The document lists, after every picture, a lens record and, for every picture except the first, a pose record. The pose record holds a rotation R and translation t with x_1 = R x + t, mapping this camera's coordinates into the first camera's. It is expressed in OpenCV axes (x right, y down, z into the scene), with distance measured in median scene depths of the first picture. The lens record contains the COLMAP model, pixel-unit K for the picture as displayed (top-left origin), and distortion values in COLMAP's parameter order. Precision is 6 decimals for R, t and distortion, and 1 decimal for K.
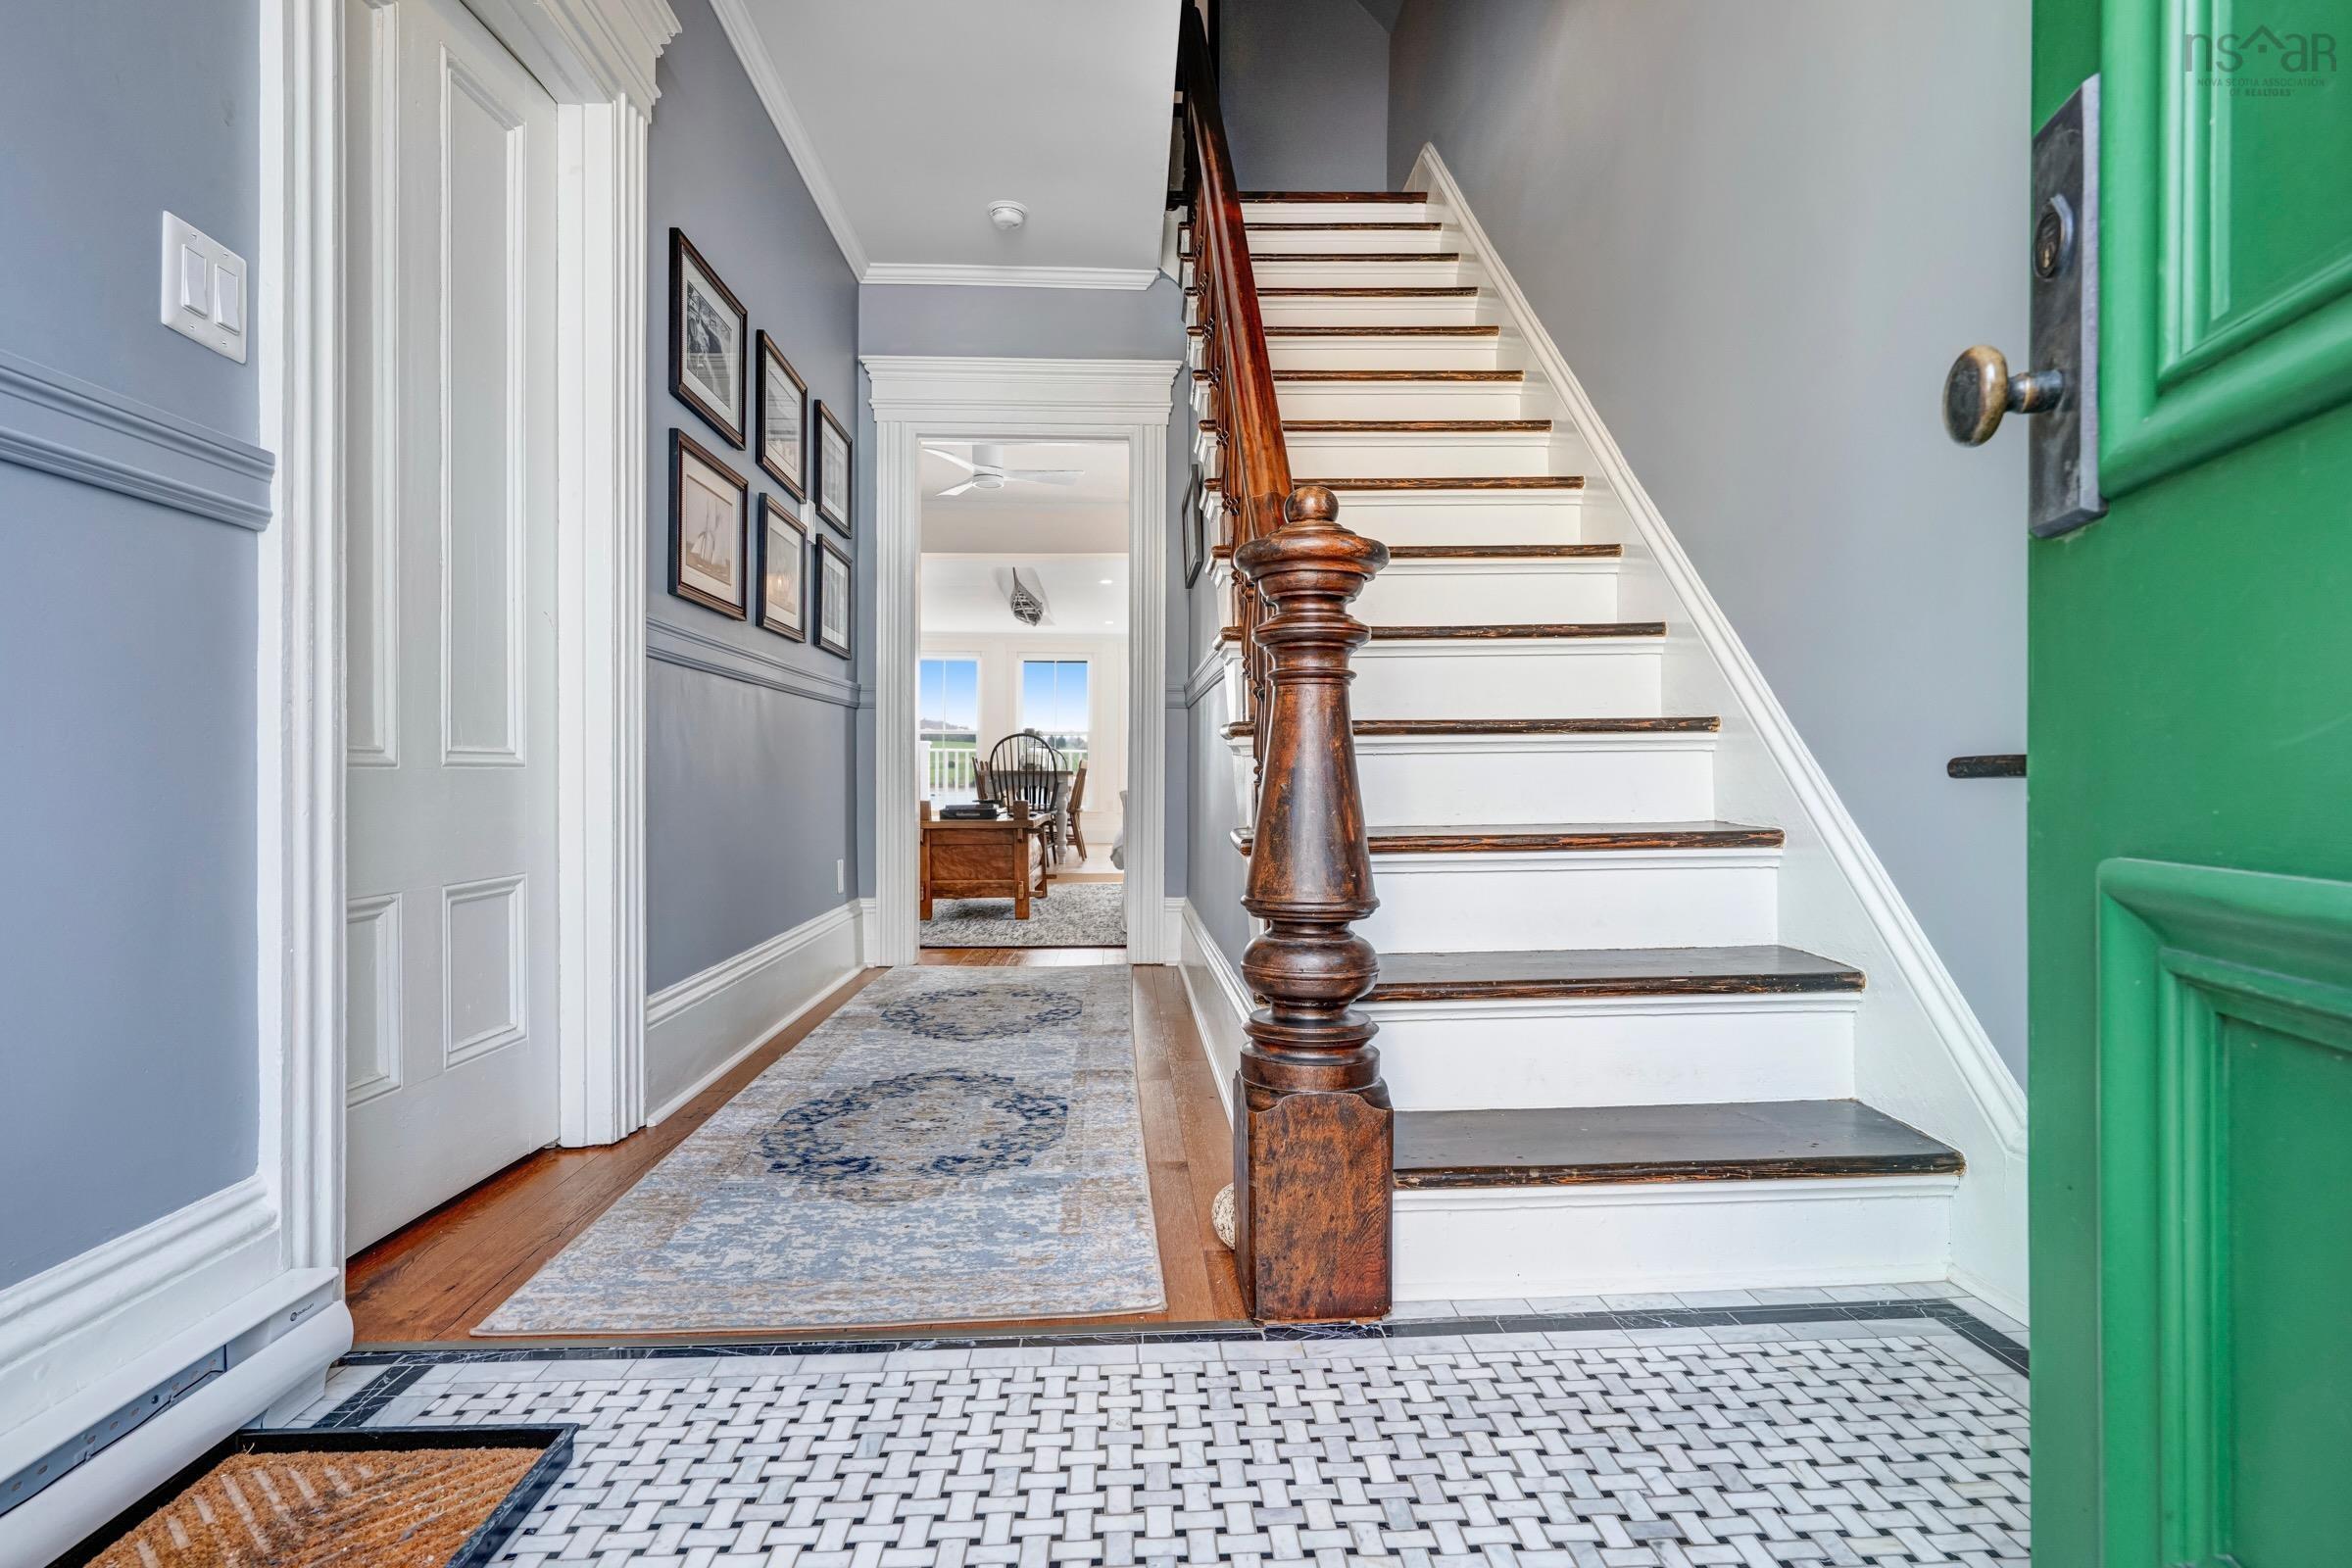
lens RADIAL K [[1202.8, 0, 1176.9], [0, 1202.8, 771.8], [0, 0, 1]] dist [0.006044, -0.000380]
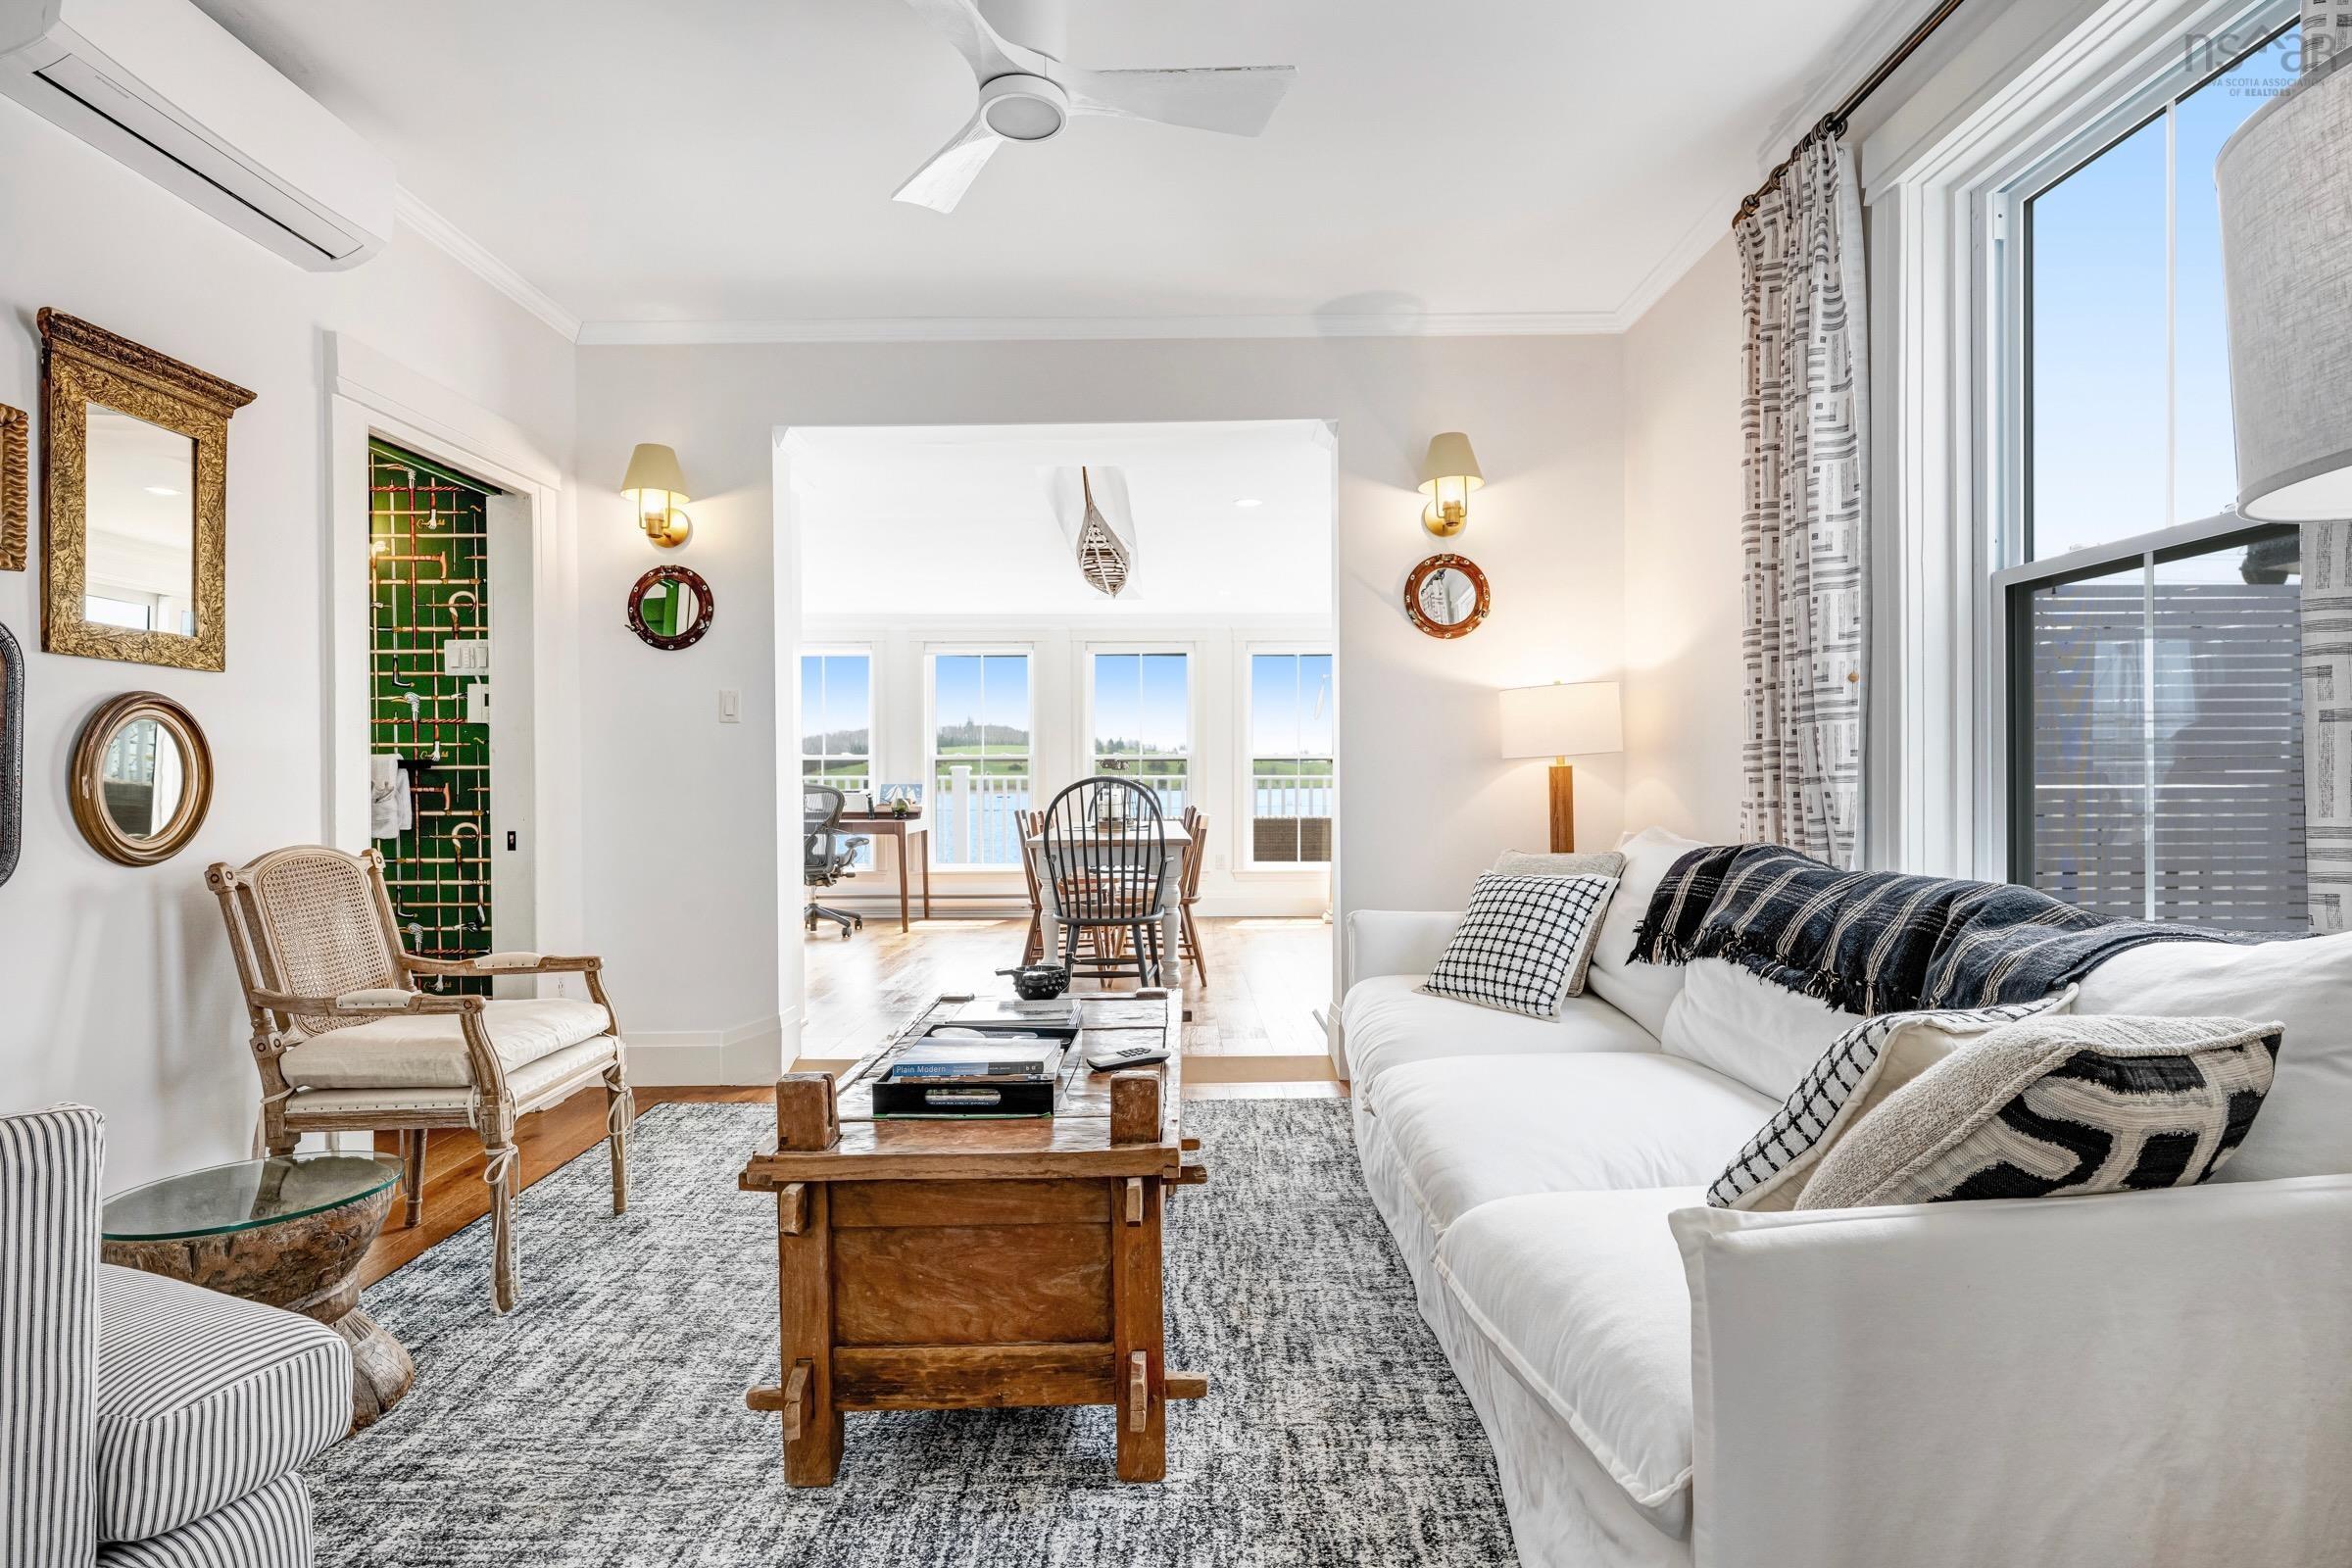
lens RADIAL K [[1132.9, 0, 1176.4], [0, 1132.9, 775.5], [0, 0, 1]] dist [-0.004383, 0.002707]
pose [[0.998940, -0.007711, -0.045390, -0.070047], [0.007665, 0.999970, -0.001196, -0.031544], [0.045398, 0.000847, 0.998969, 0.476990]]
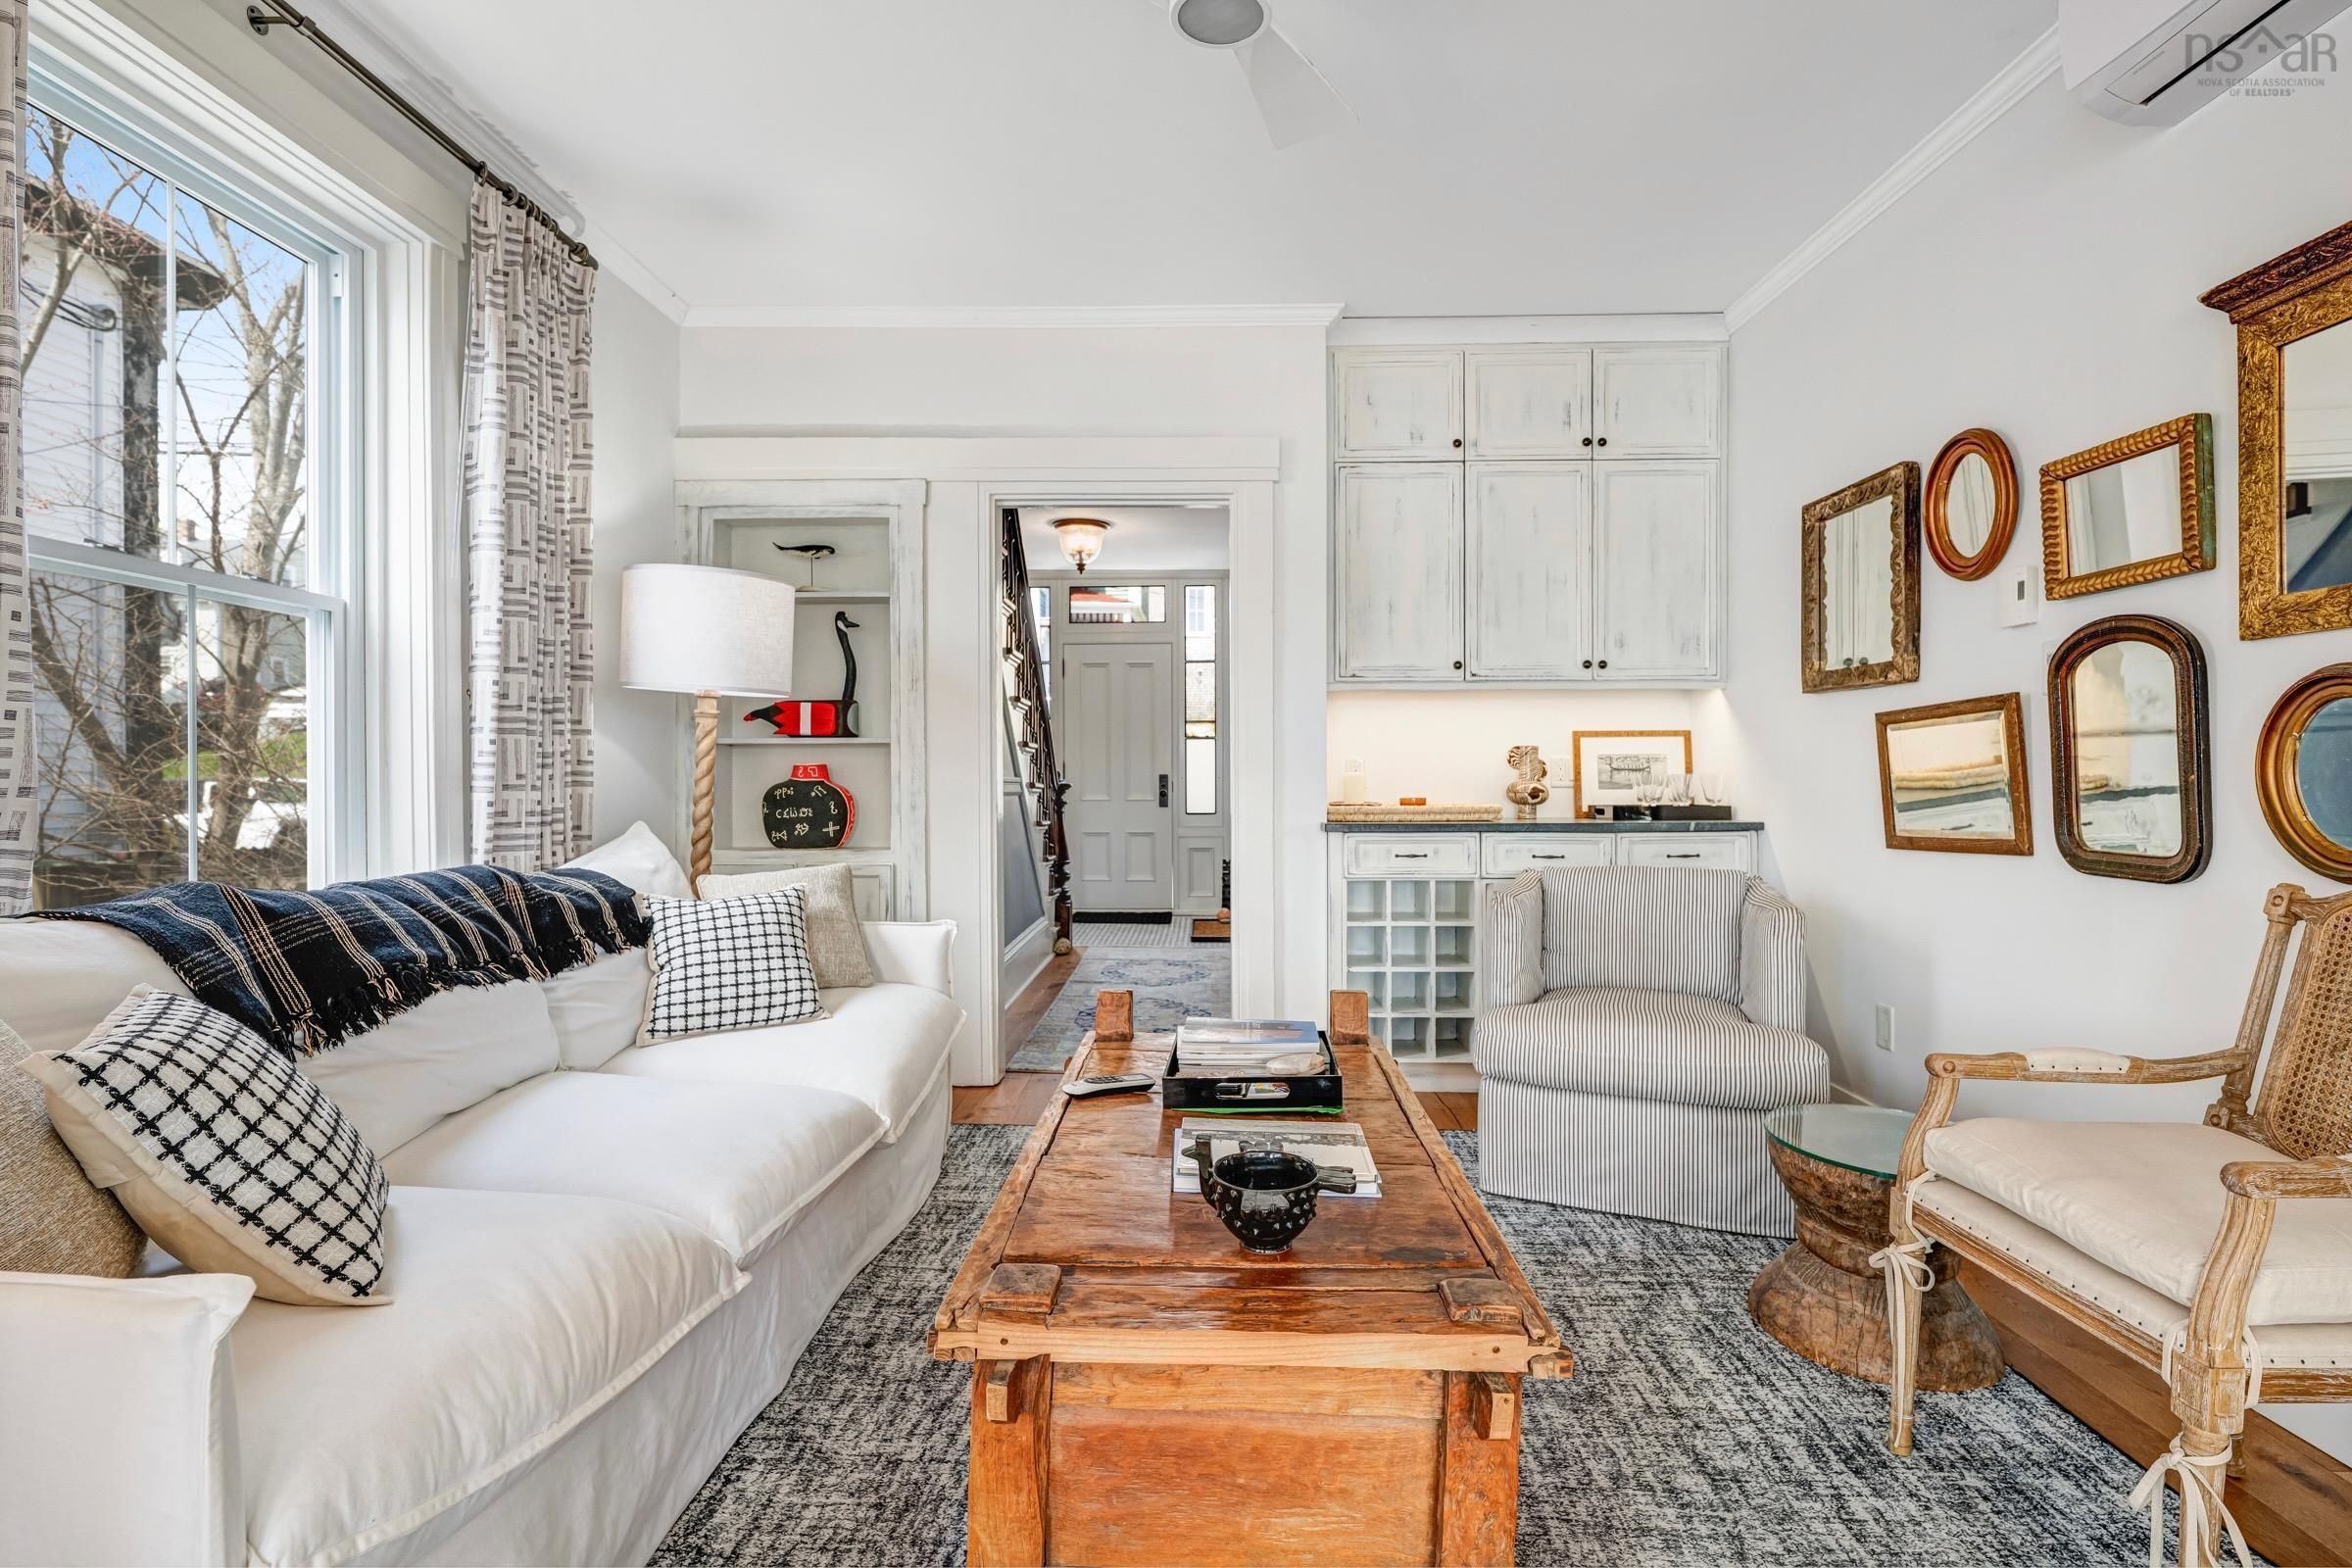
lens RADIAL K [[1132.9, 0, 1174.4], [0, 1132.9, 796.8], [0, 0, 1]] dist [-0.004383, 0.002707]
pose [[-0.996361, -0.001349, 0.085223, -0.108341], [-0.000490, 0.999949, 0.010106, -0.030786], [-0.085232, 0.010028, -0.996311, 0.809102]]
